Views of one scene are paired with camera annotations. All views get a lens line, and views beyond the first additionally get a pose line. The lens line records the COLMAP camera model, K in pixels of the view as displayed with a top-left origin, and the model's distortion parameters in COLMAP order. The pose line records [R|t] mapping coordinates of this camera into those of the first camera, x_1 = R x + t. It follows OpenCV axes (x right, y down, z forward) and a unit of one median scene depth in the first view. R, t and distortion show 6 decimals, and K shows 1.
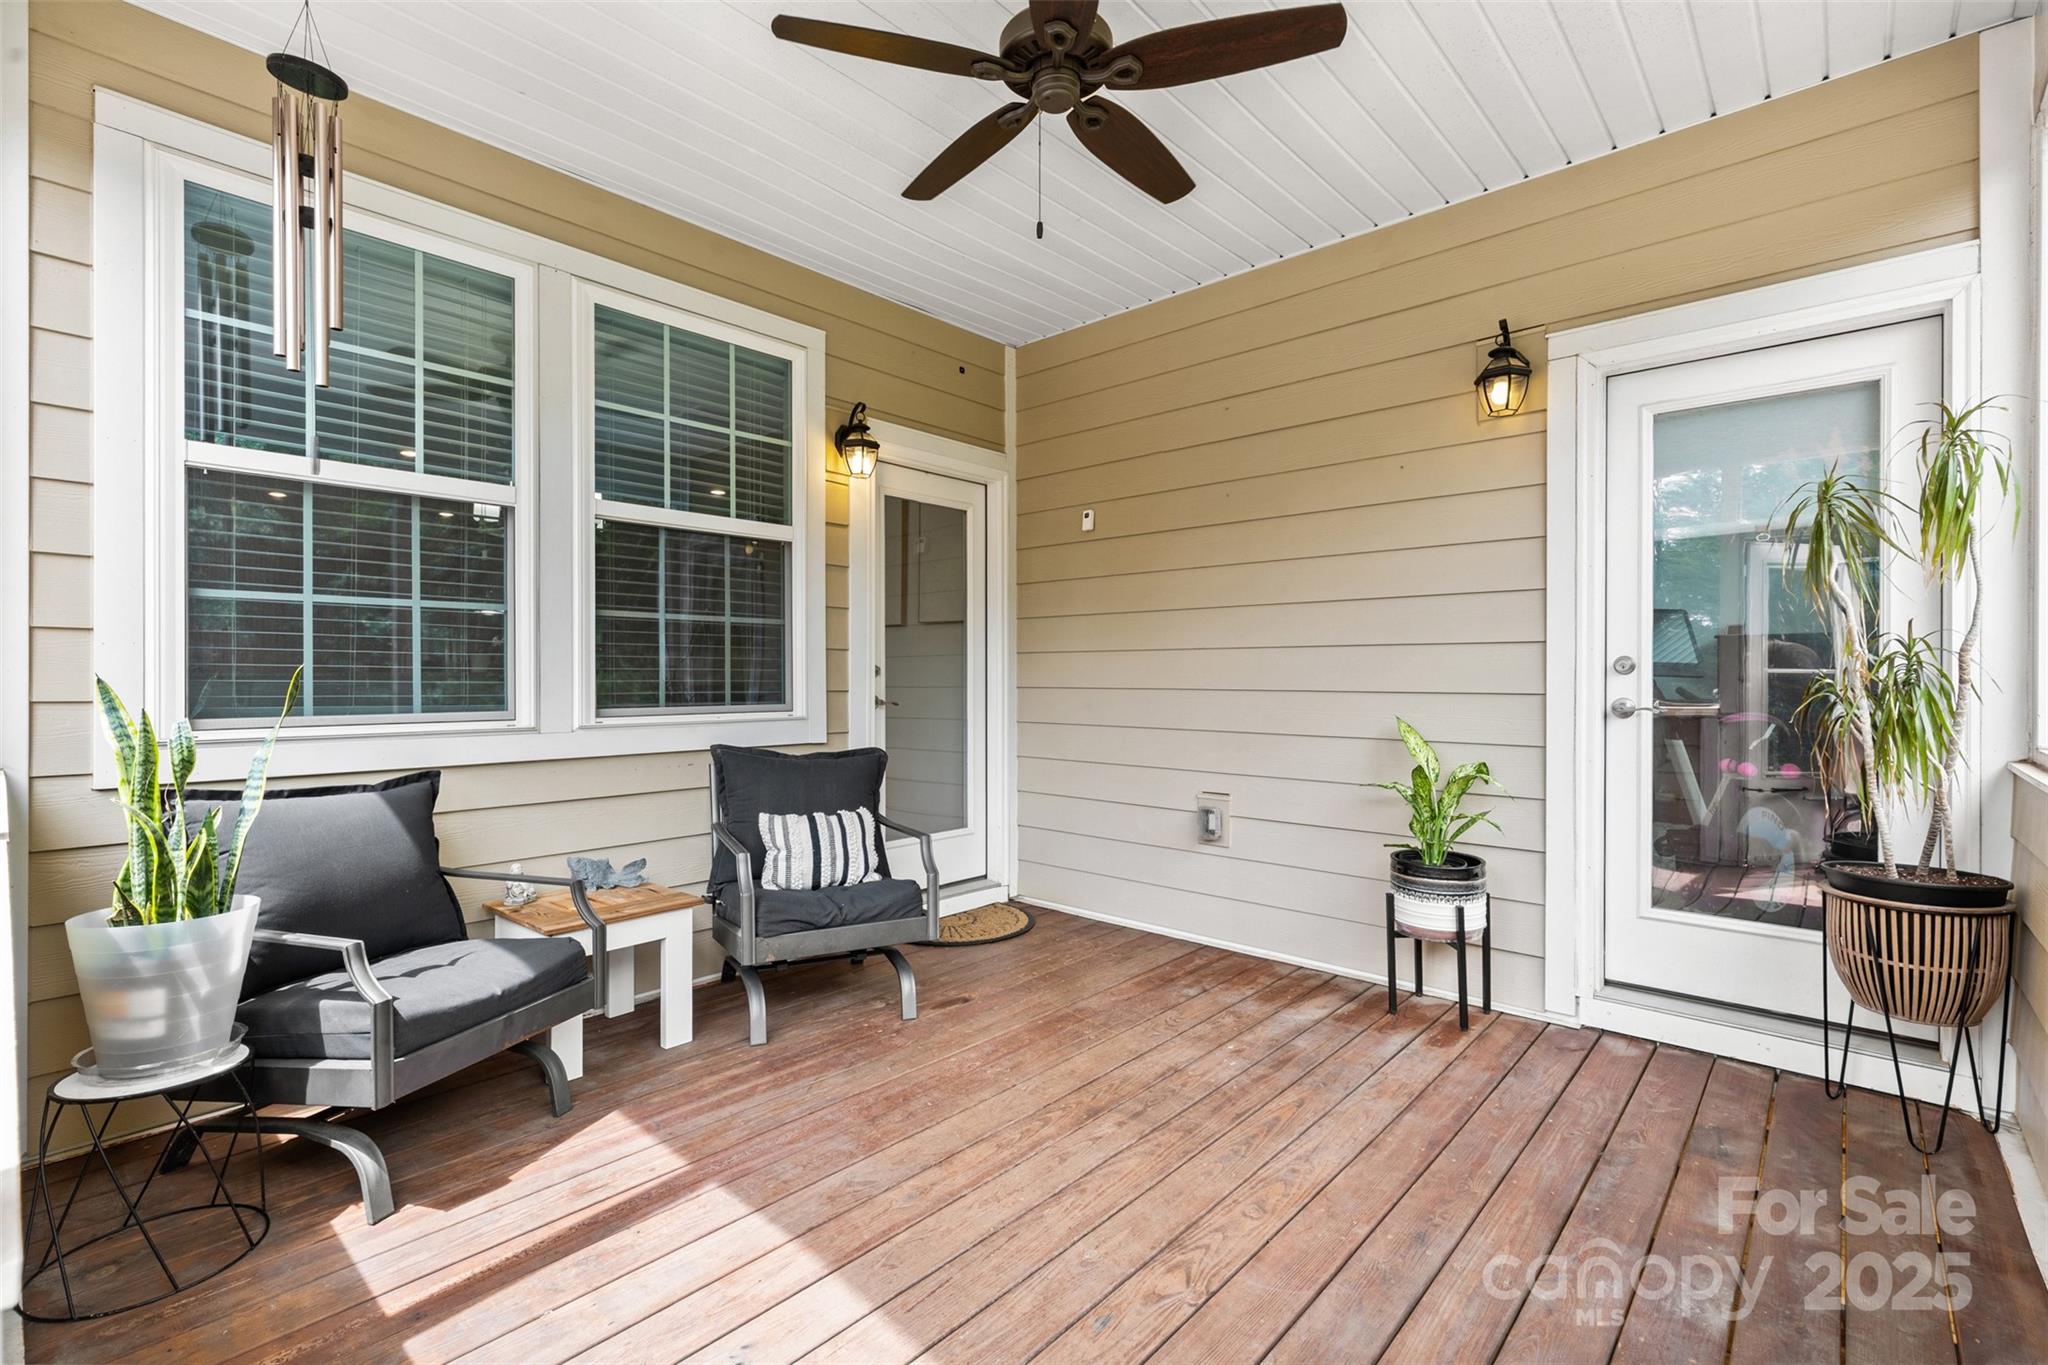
lens RADIAL K [[927.4, 0, 941.4], [0, 927.4, 676.2], [0, 0, 1]] dist [0.010117, -0.000676]
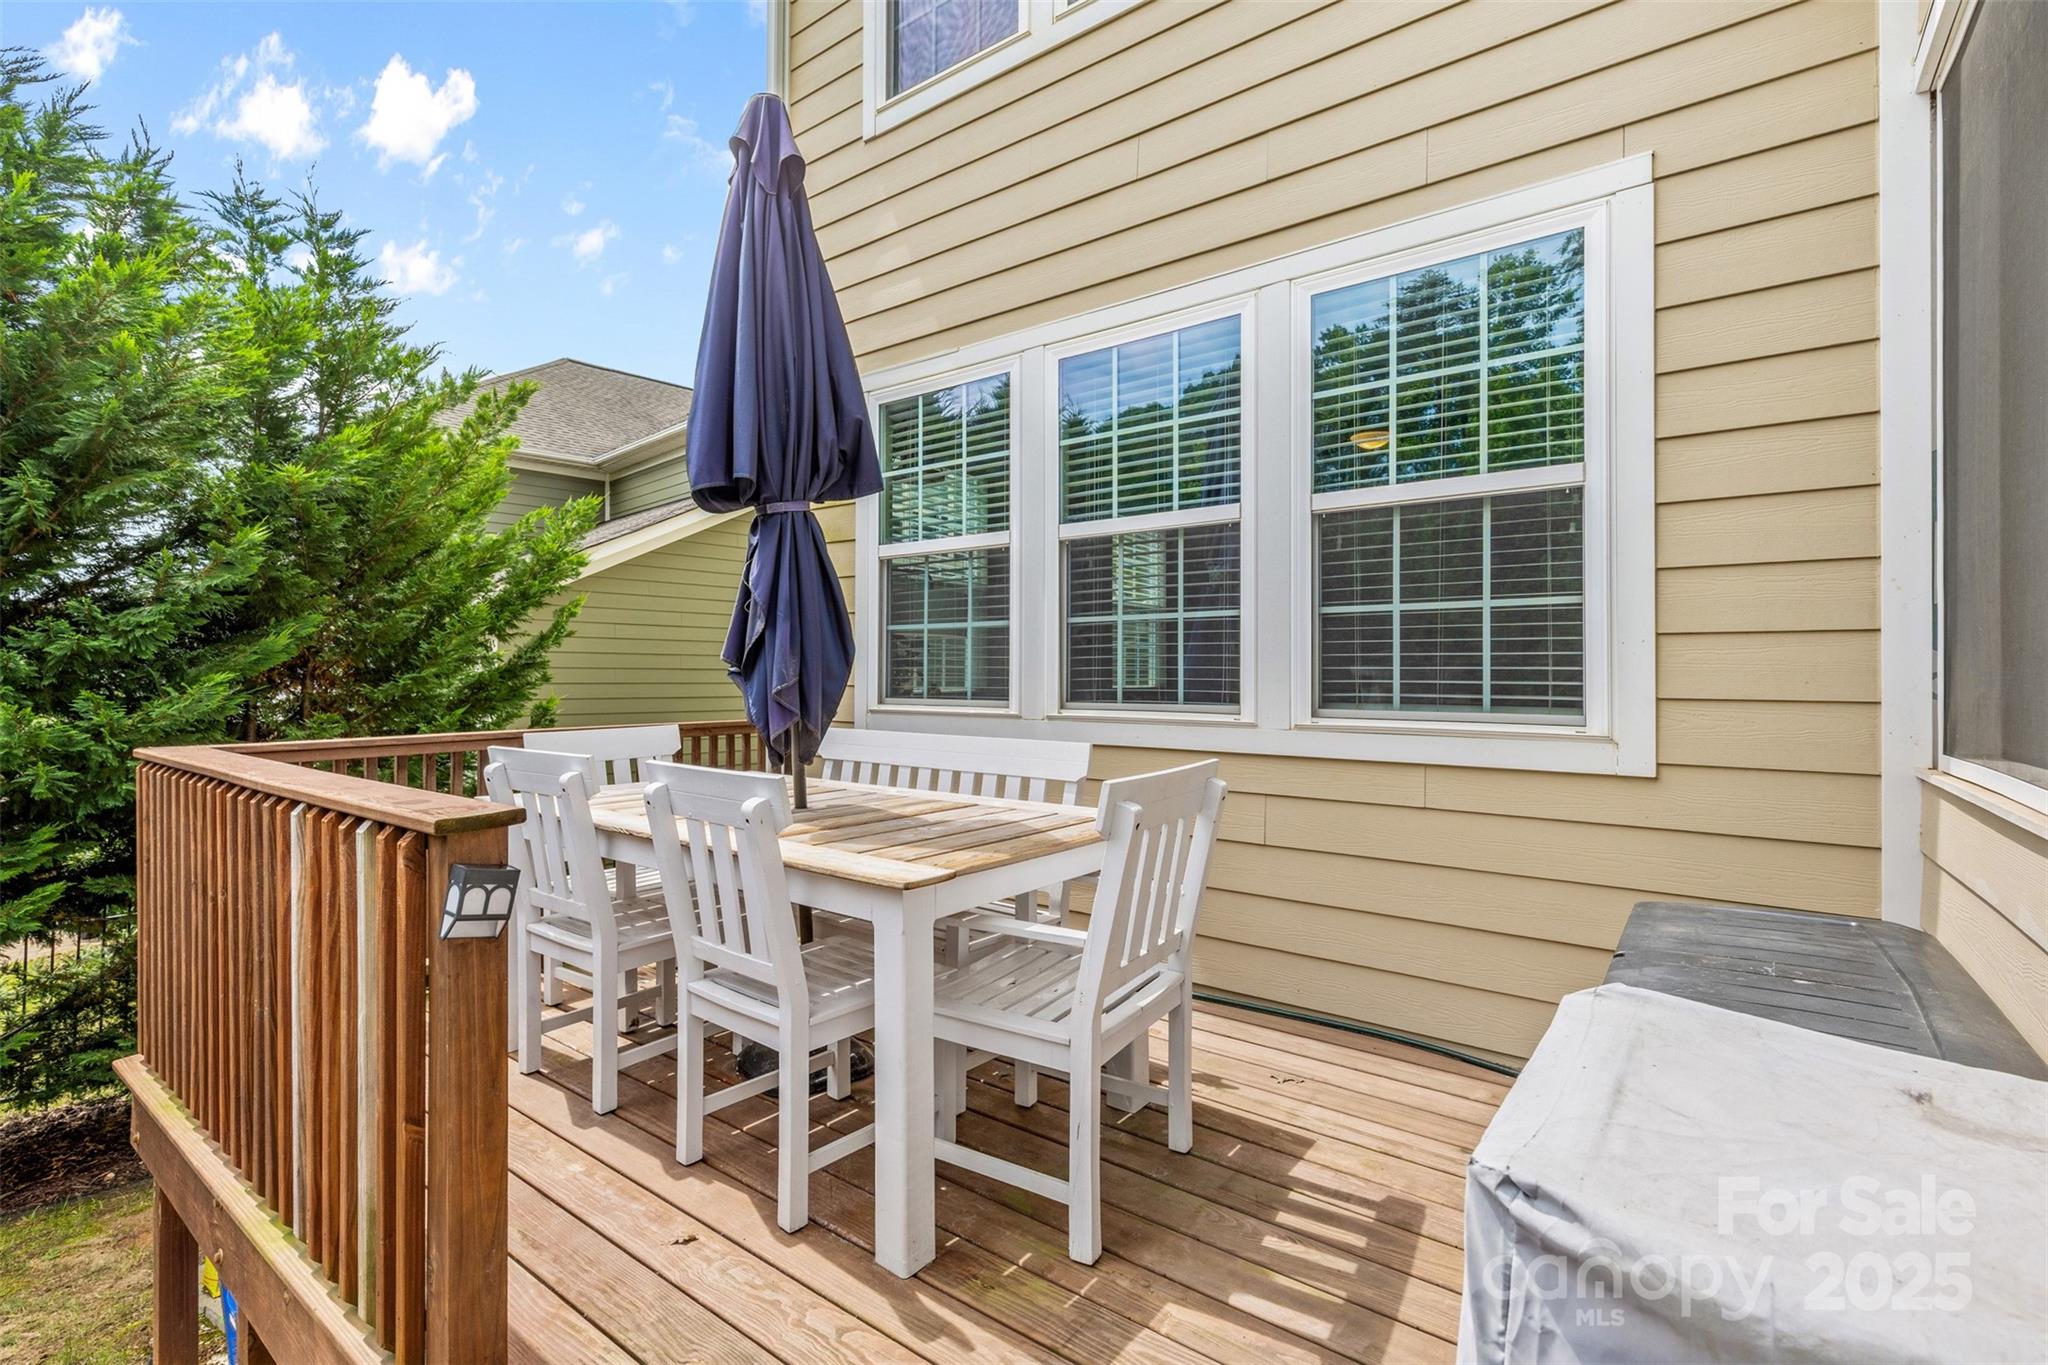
lens RADIAL K [[927.4, 0, 1020.4], [0, 927.4, 678.7], [0, 0, 1]] dist [0.010117, -0.000676]
pose [[0.125557, 0.002664, -0.992083, 0.484799], [-0.003090, 0.999993, 0.002294, 0.001971], [0.992082, 0.002777, 0.125565, 0.487884]]
